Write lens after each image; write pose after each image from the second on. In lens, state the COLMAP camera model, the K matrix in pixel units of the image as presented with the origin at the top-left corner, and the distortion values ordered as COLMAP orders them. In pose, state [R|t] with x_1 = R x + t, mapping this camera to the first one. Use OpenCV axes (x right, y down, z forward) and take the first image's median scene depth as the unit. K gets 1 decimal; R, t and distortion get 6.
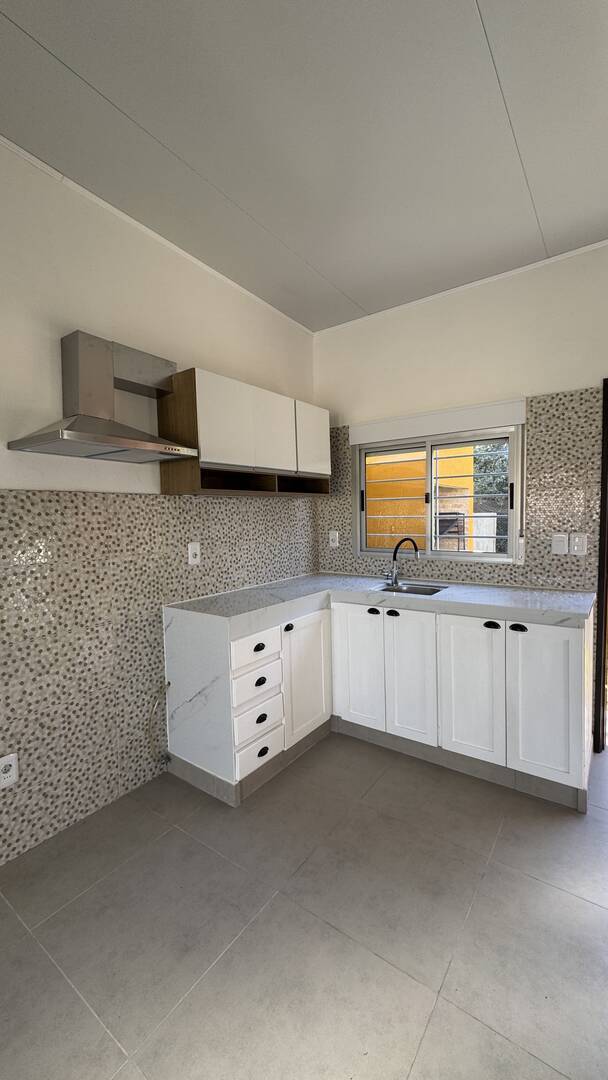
lens RADIAL K [[430.8, 0, 306.2], [0, 430.8, 539.5], [0, 0, 1]] dist [-0.003290, -0.000100]
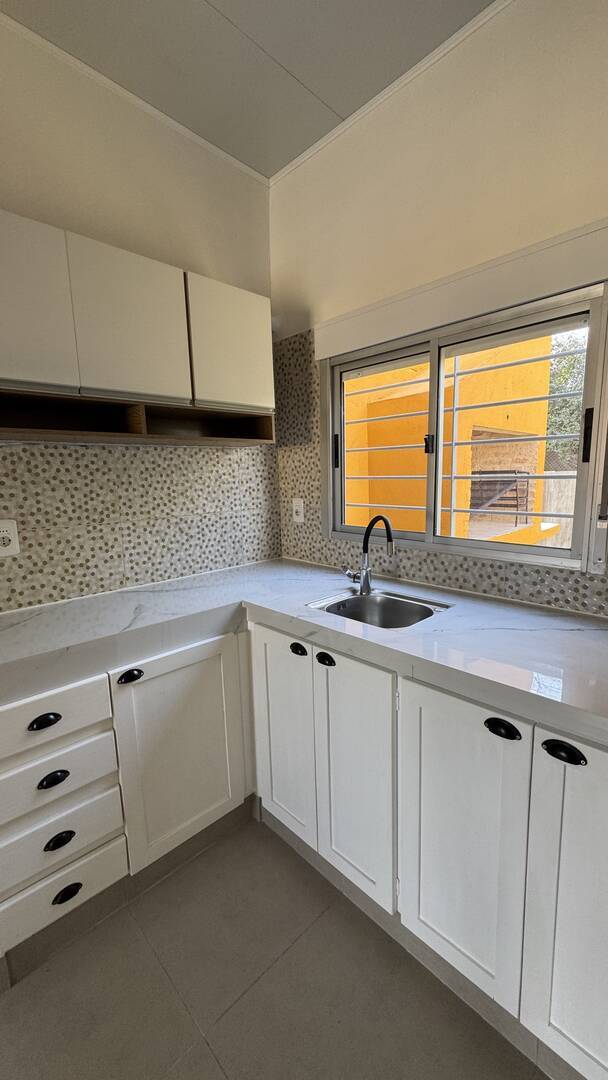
lens RADIAL K [[432.7, 0, 305.3], [0, 432.7, 539.1], [0, 0, 1]] dist [-0.002155, -0.000045]
pose [[0.984579, 0.026369, -0.172940, 0.272080], [-0.009914, 0.995396, 0.095331, -0.029707], [0.174657, -0.092146, 0.980308, 0.490326]]
